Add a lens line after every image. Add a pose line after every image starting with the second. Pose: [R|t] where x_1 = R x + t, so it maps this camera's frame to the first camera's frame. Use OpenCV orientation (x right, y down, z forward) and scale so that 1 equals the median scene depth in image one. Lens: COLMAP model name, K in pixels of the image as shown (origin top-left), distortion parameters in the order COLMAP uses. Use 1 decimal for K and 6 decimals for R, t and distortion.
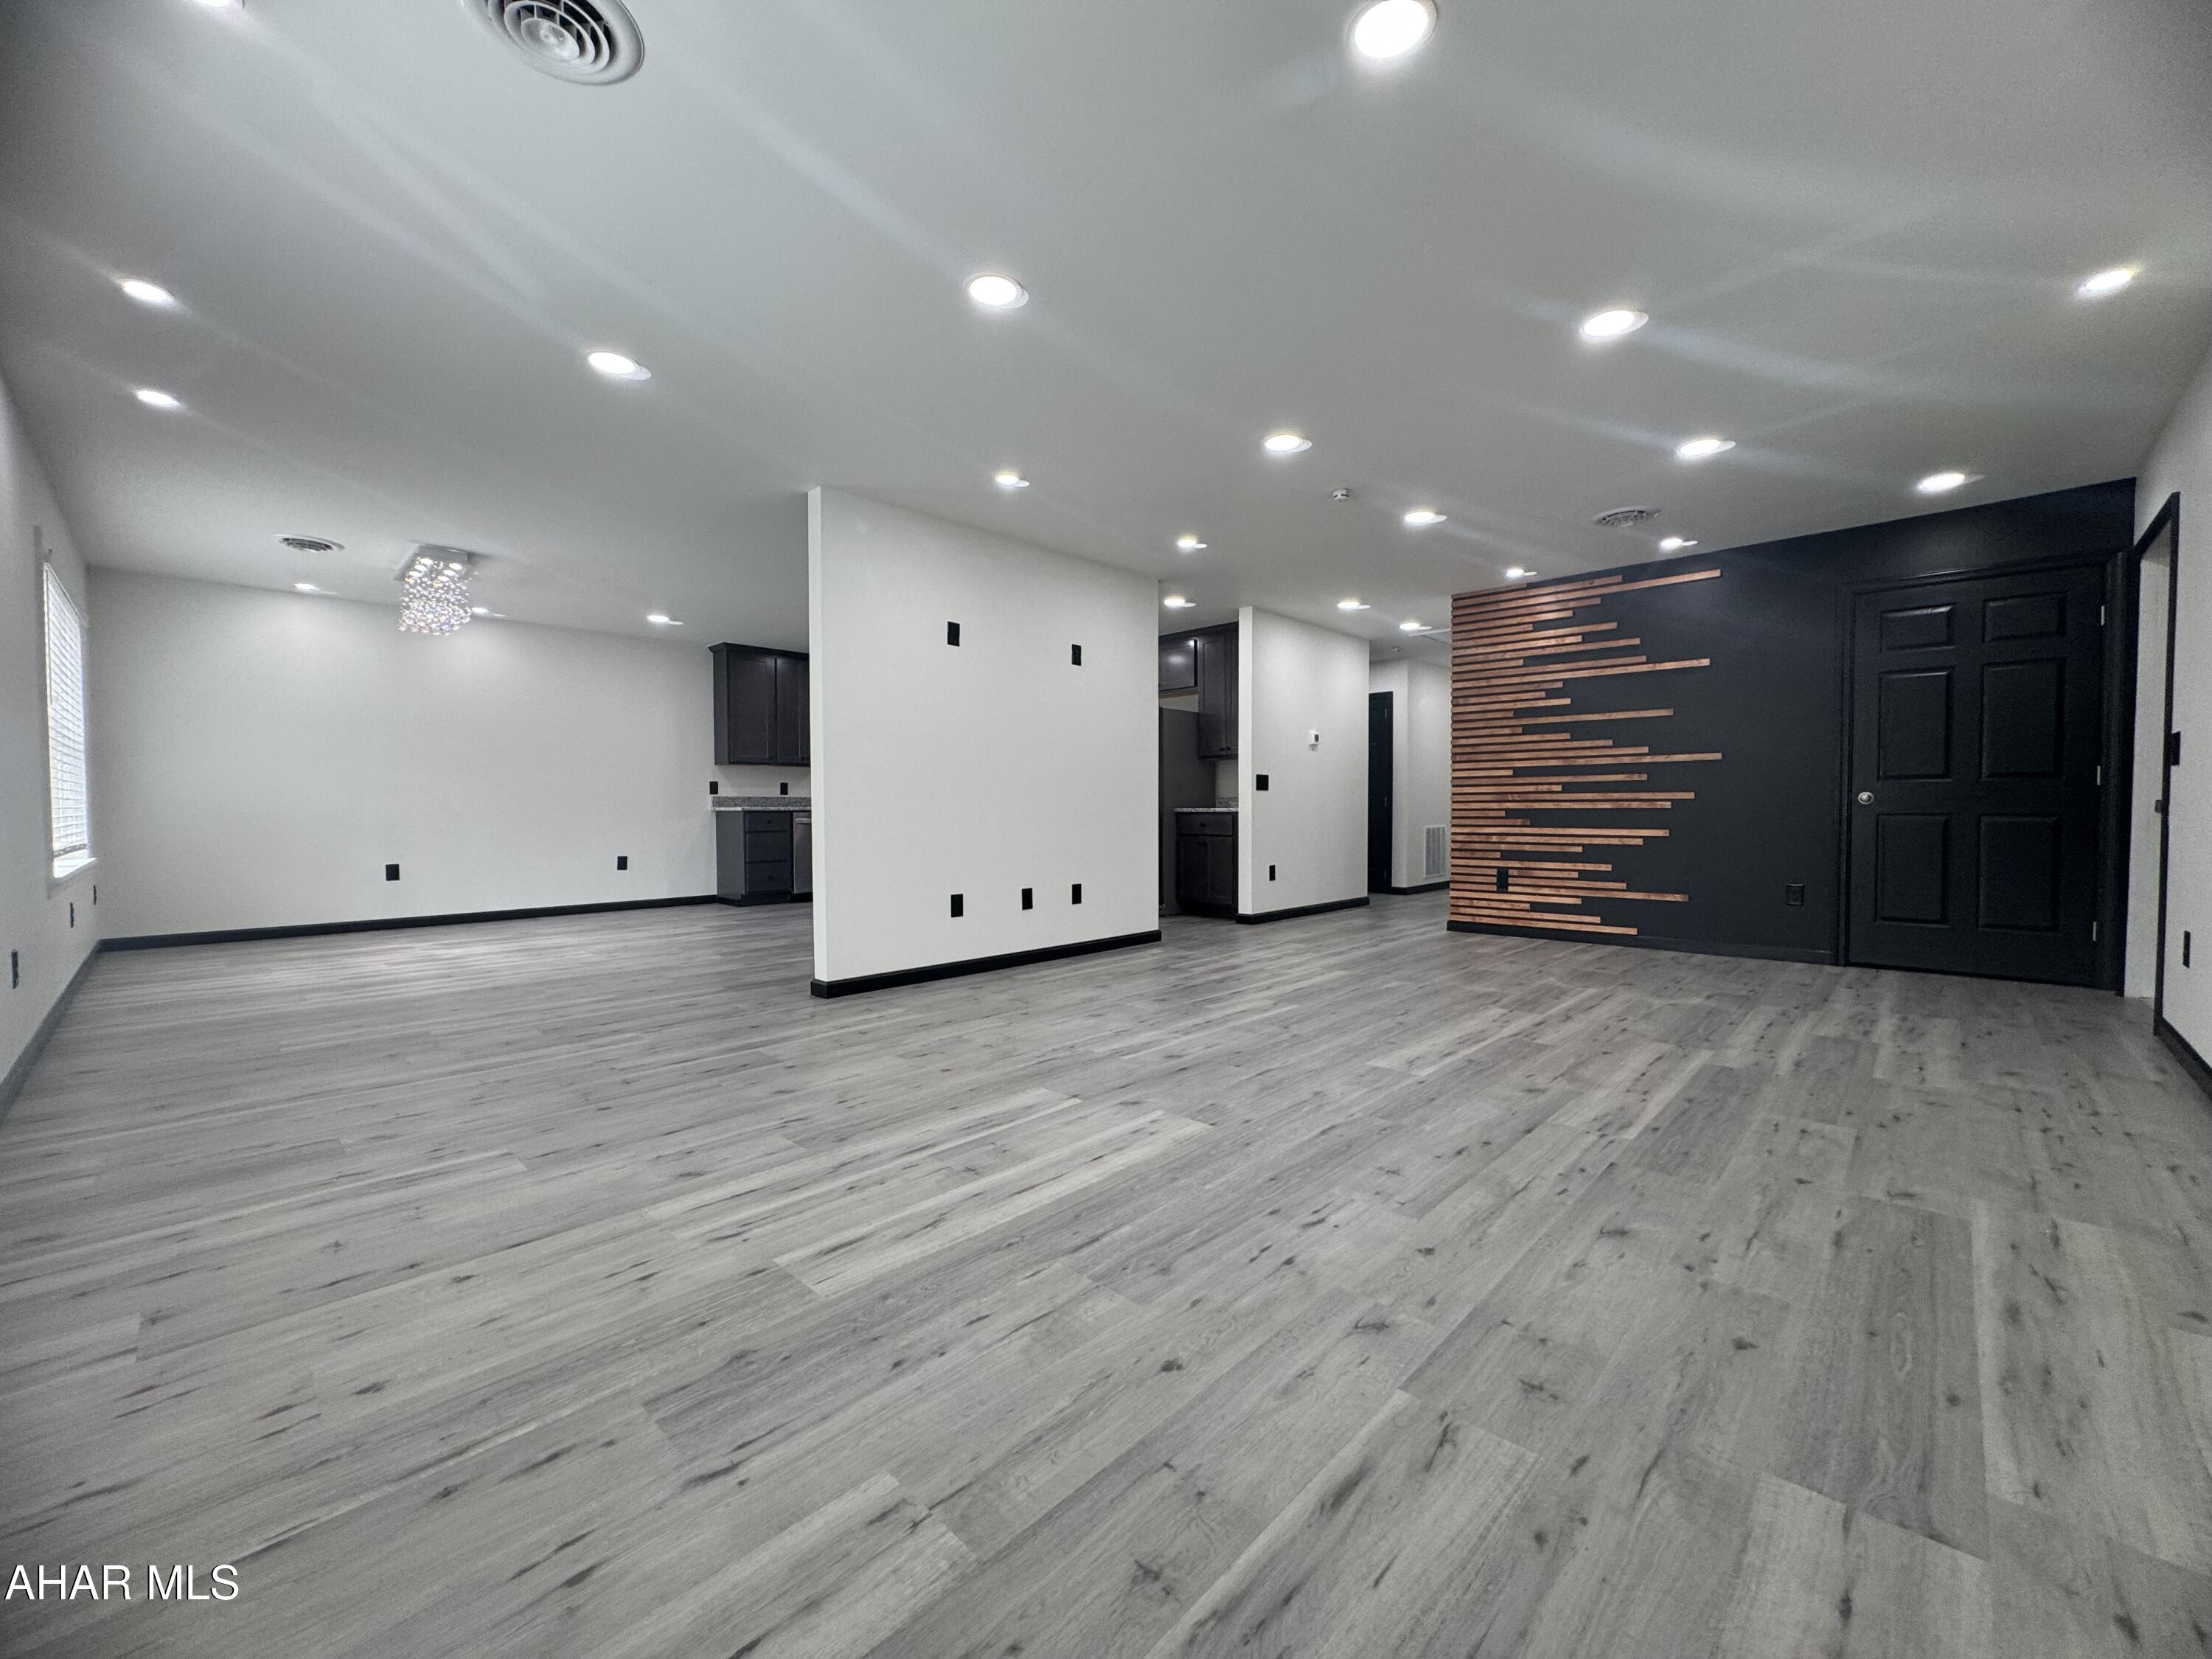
lens RADIAL K [[879.3, 0, 1105.0], [0, 879.3, 826.8], [0, 0, 1]] dist [-0.001163, 0.000484]
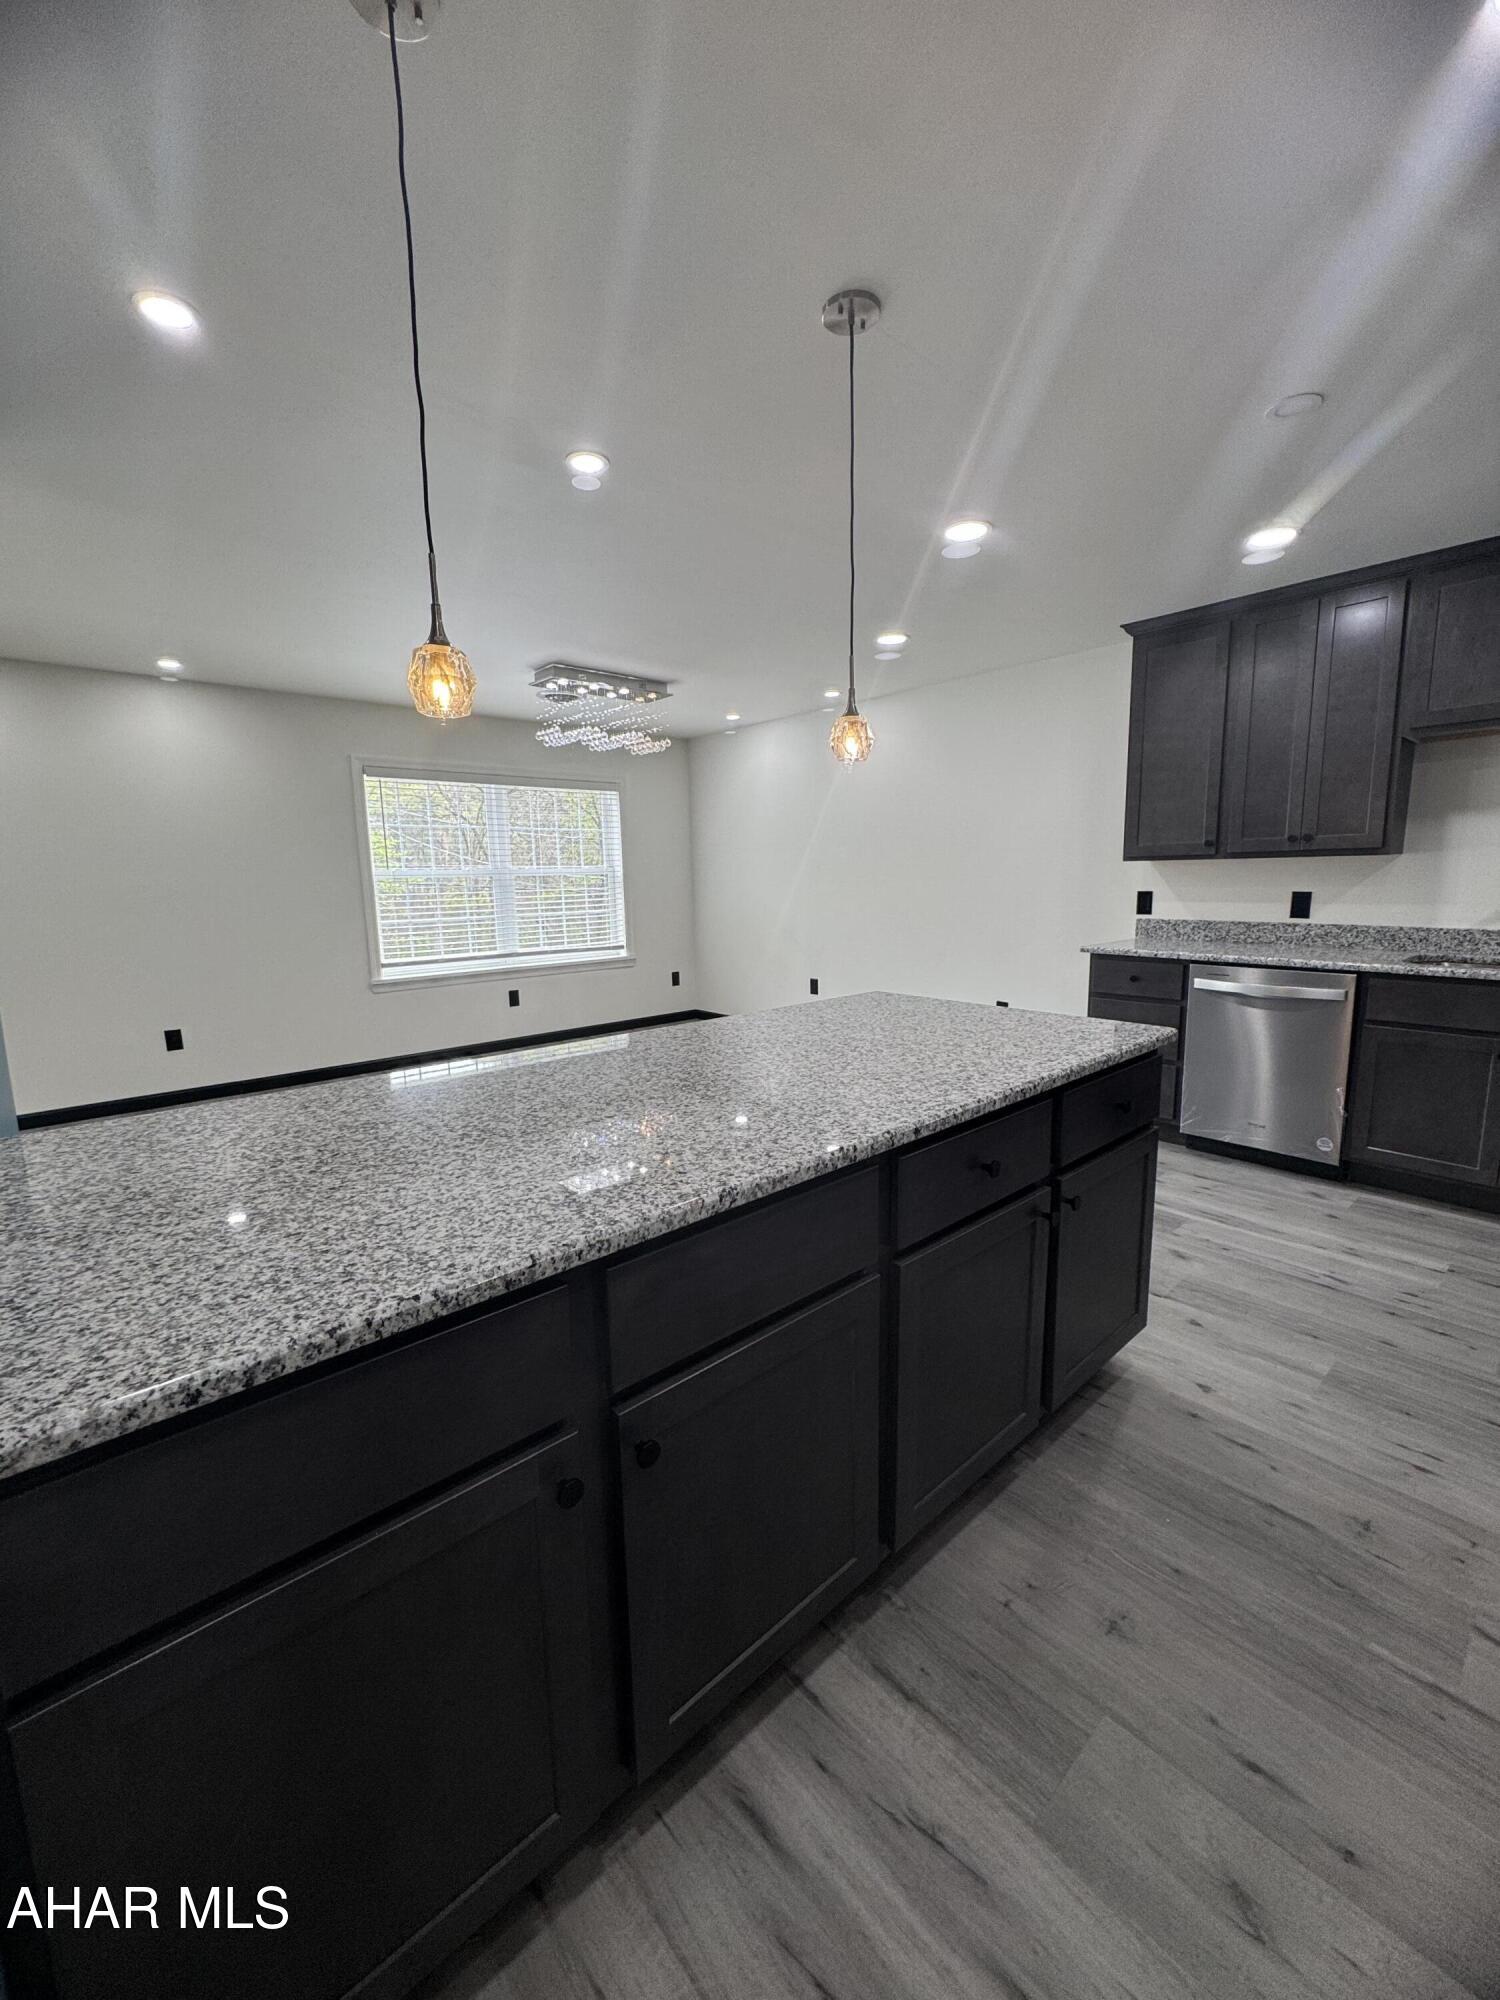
lens RADIAL K [[795.1, 0, 754.7], [0, 795.1, 995.0], [0, 0, 1]] dist [-0.001163, 0.000484]
pose [[-0.067648, 0.153909, -0.985767, 0.109075], [-0.004264, 0.987976, 0.154547, -0.090796], [0.997700, 0.014658, -0.066179, 1.134291]]
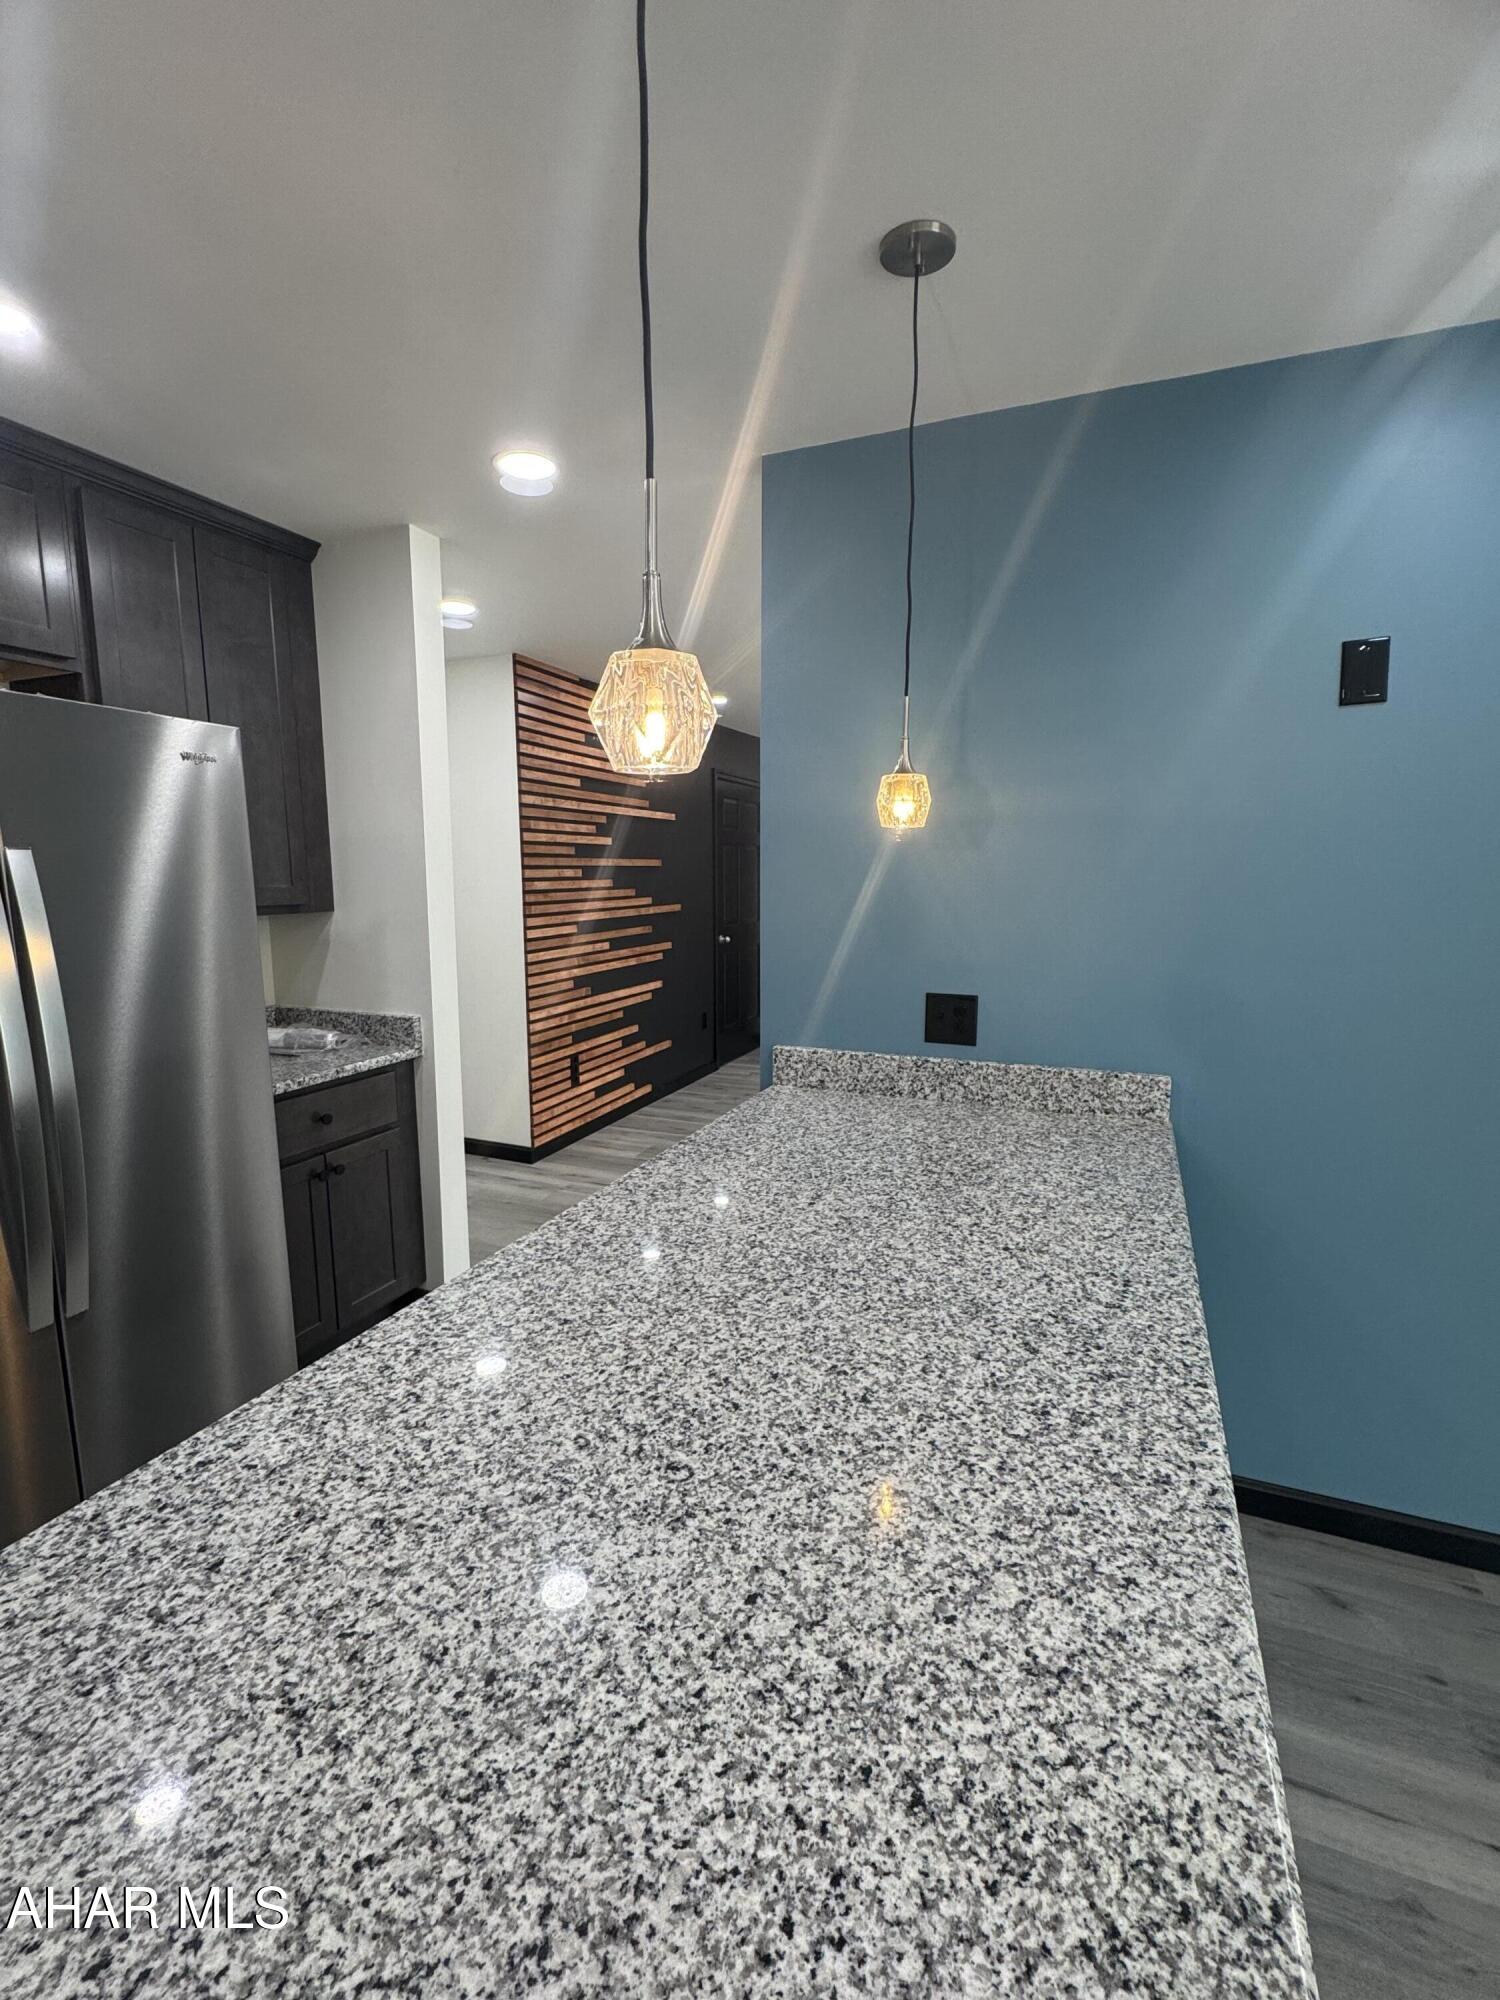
lens RADIAL K [[883.5, 0, 746.6], [0, 883.5, 999.3], [0, 0, 1]] dist [-0.004939, 0.000105]
pose [[-0.367983, -0.134082, 0.920115, -0.310021], [0.020486, 0.988139, 0.152188, -0.118513], [-0.929607, 0.074852, -0.360871, 1.182561]]
